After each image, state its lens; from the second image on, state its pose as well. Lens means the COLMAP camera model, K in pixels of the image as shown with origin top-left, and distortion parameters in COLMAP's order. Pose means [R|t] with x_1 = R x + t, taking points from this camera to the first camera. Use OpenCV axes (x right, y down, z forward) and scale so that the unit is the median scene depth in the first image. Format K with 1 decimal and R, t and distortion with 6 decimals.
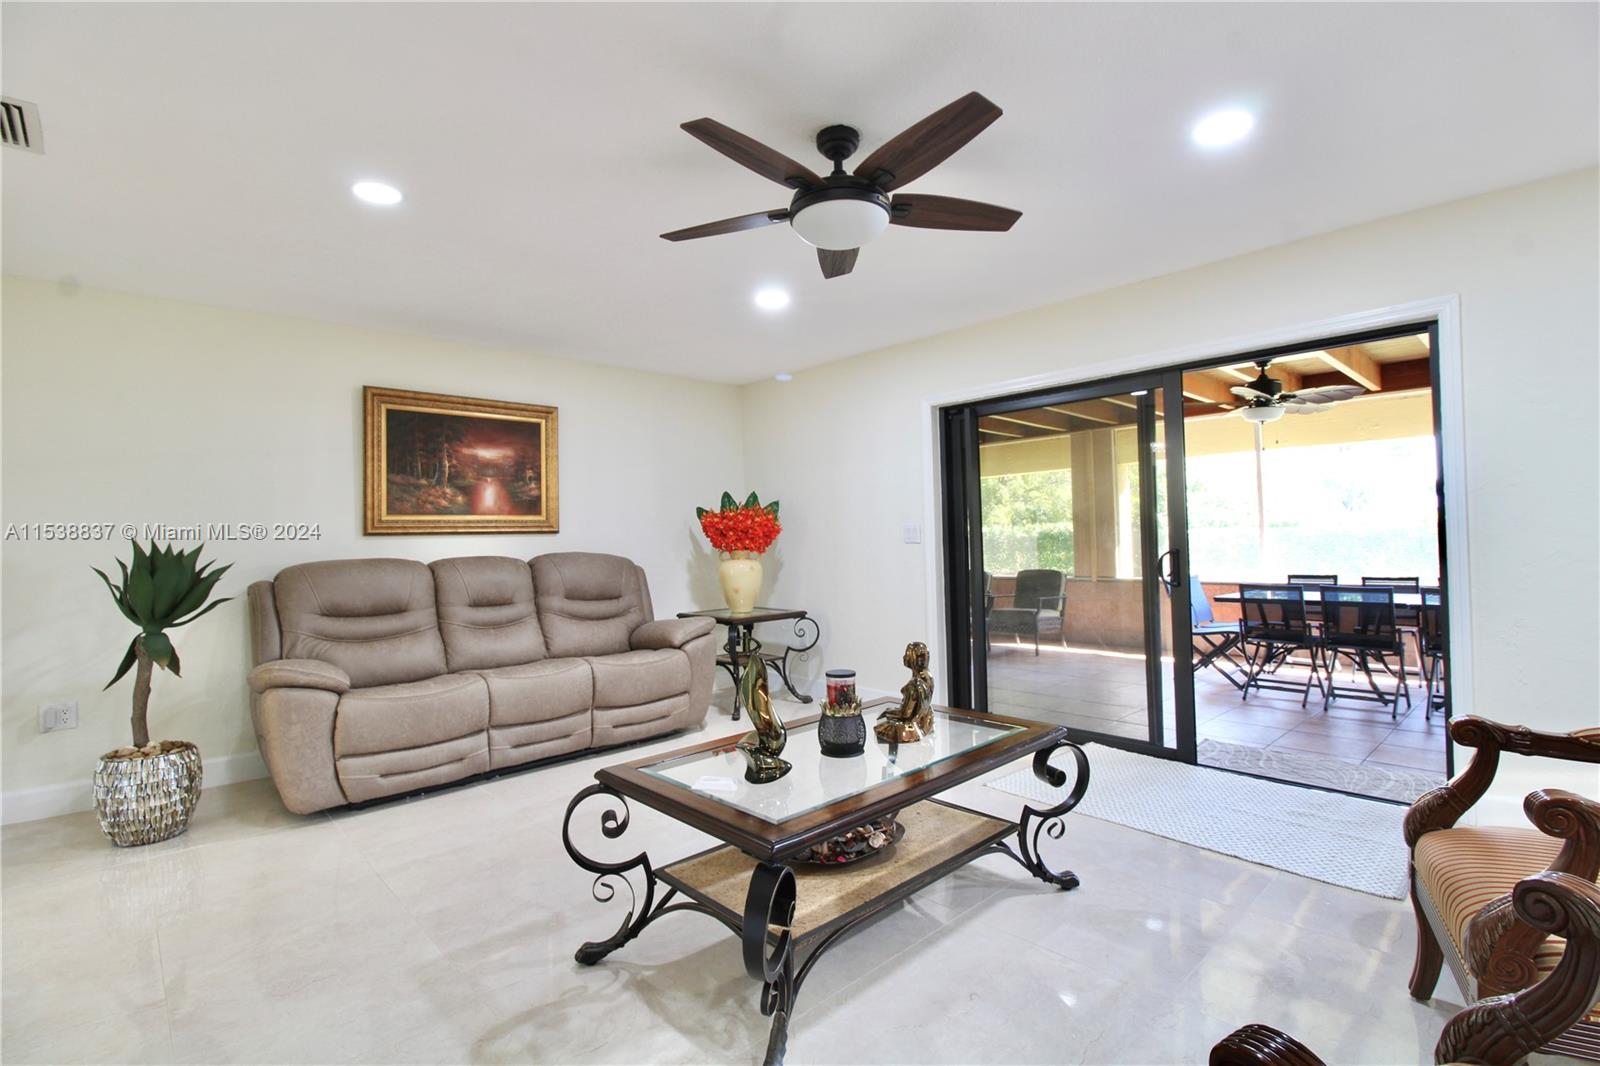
lens RADIAL K [[741.2, 0, 807.3], [0, 741.2, 523.9], [0, 0, 1]] dist [-0.004724, -0.009216]
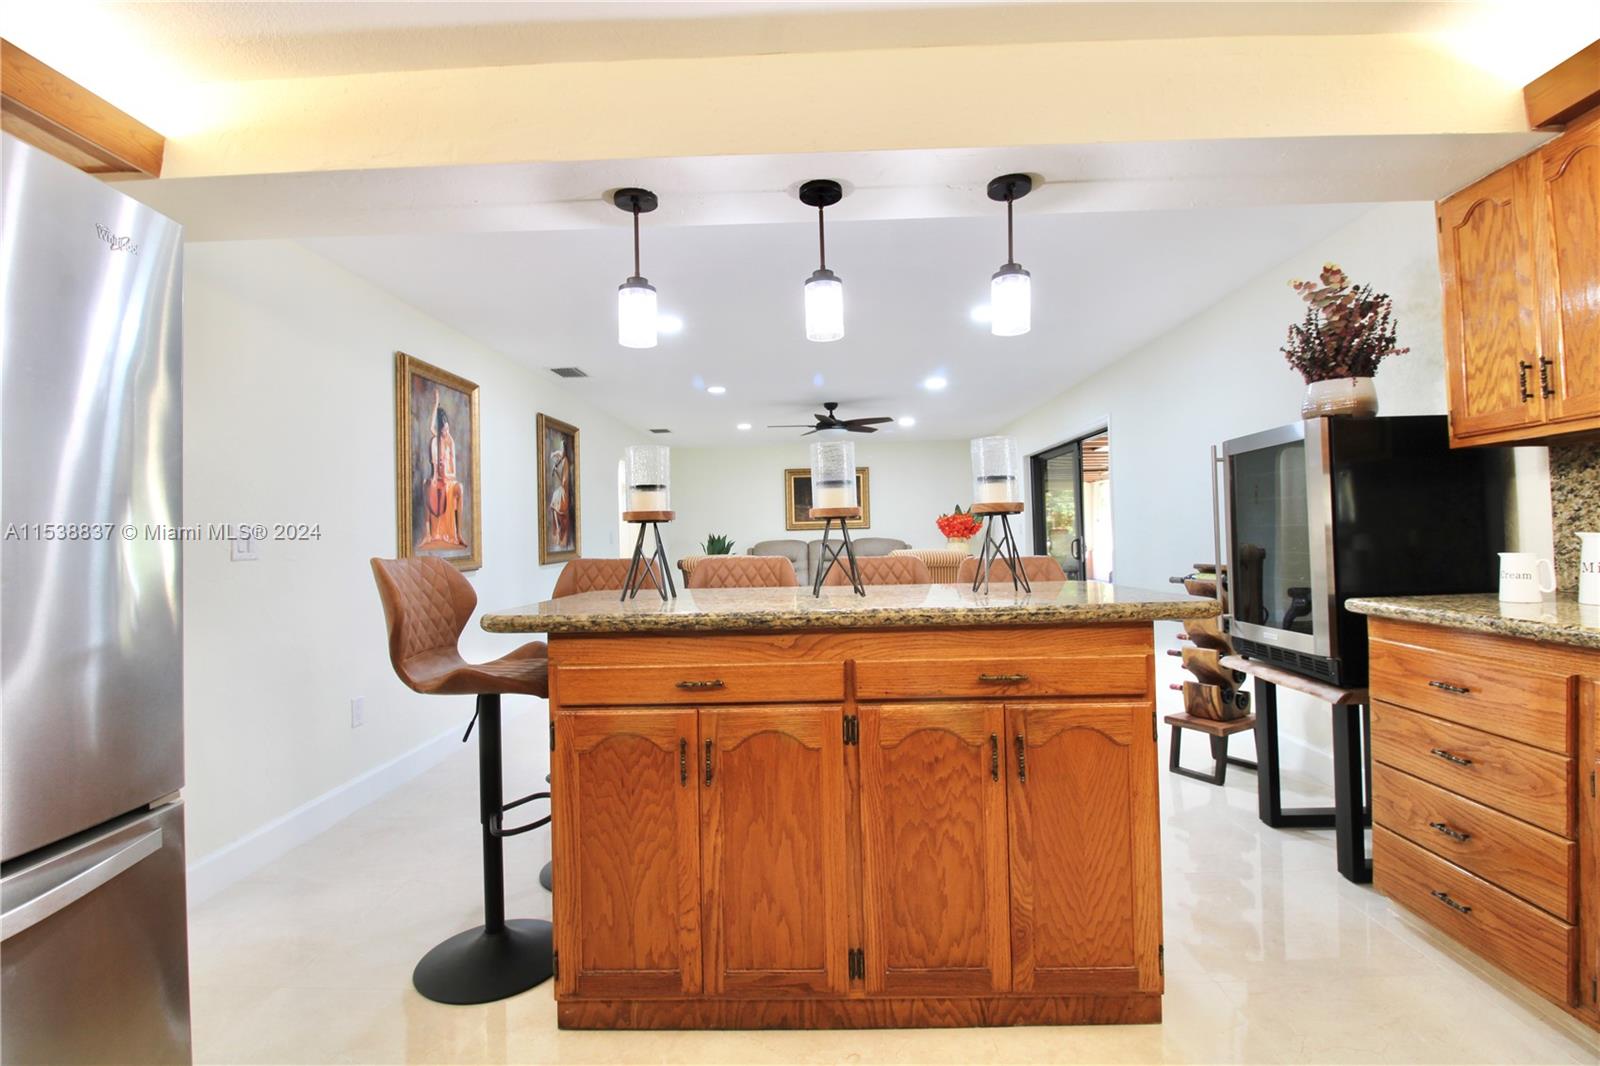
lens RADIAL K [[741.2, 0, 805.6], [0, 741.2, 520.3], [0, 0, 1]] dist [-0.004724, -0.009216]
pose [[0.708842, -0.008527, -0.705315, 1.176849], [0.021341, 0.999728, 0.009362, -0.039532], [0.705044, -0.021688, 0.708832, -0.695709]]
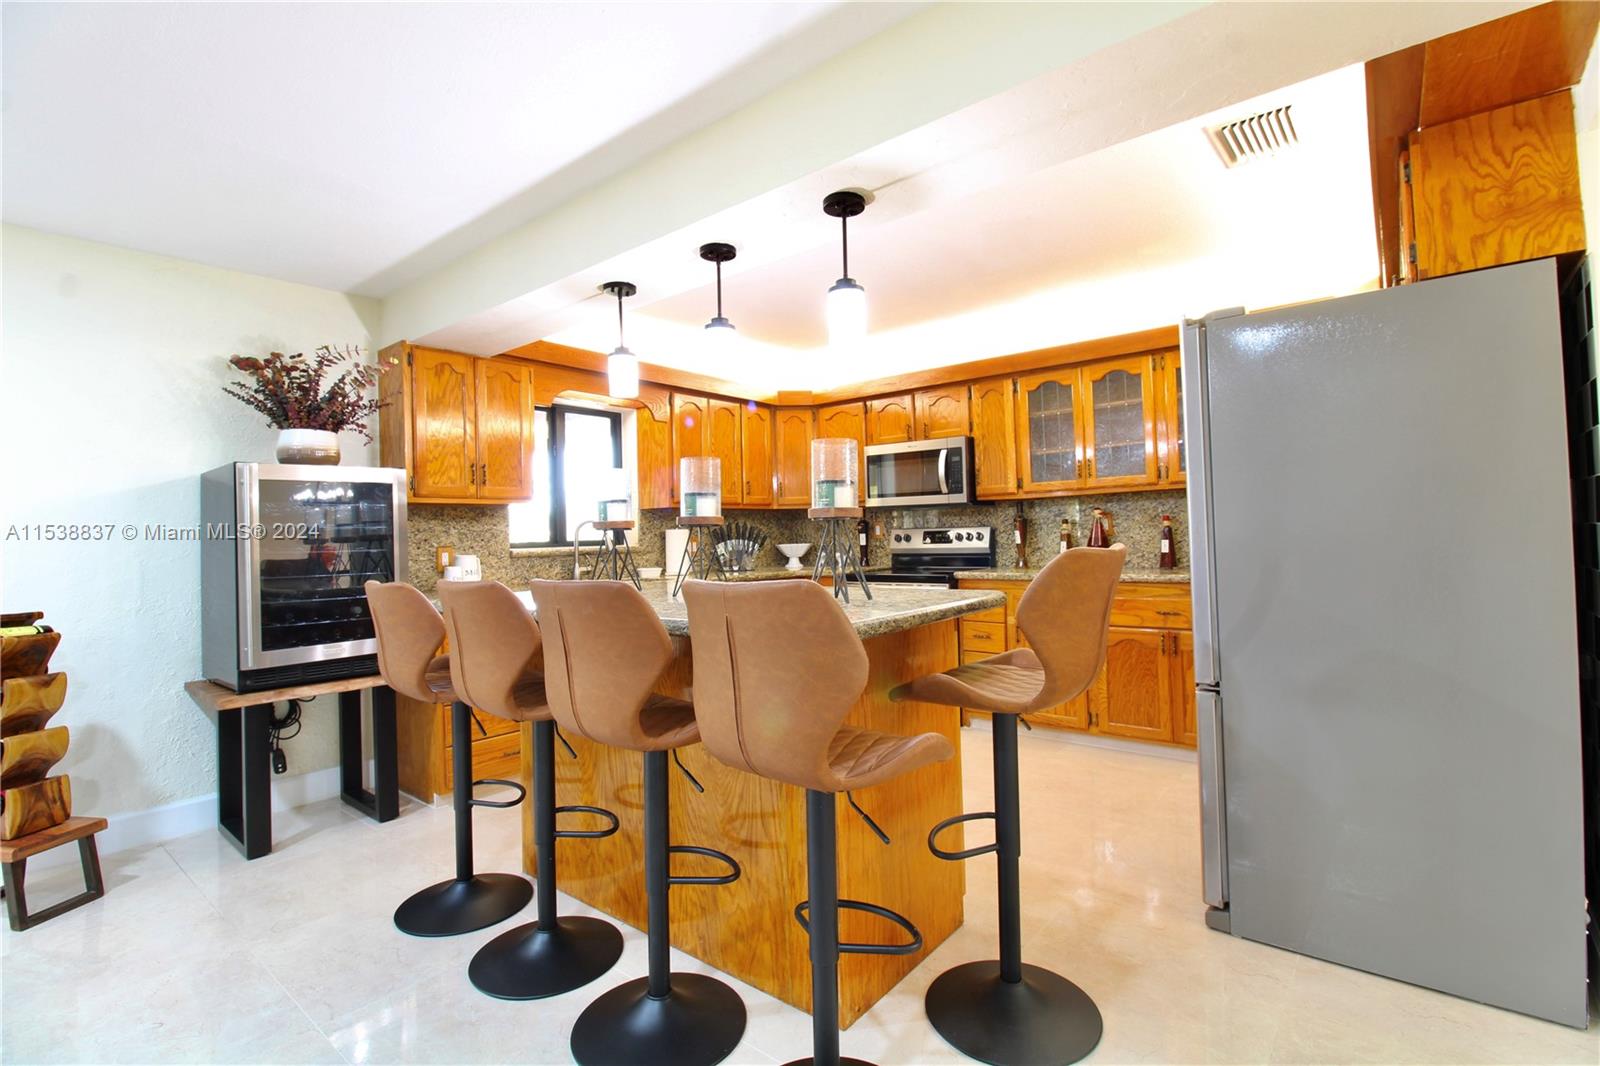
lens RADIAL K [[741.2, 0, 803.7], [0, 741.2, 528.8], [0, 0, 1]] dist [-0.004724, -0.009216]
pose [[-0.121529, 0.041541, 0.991718, 0.226926], [0.012182, 0.999111, -0.040358, -0.006507], [-0.992513, 0.007176, -0.121927, -0.316391]]
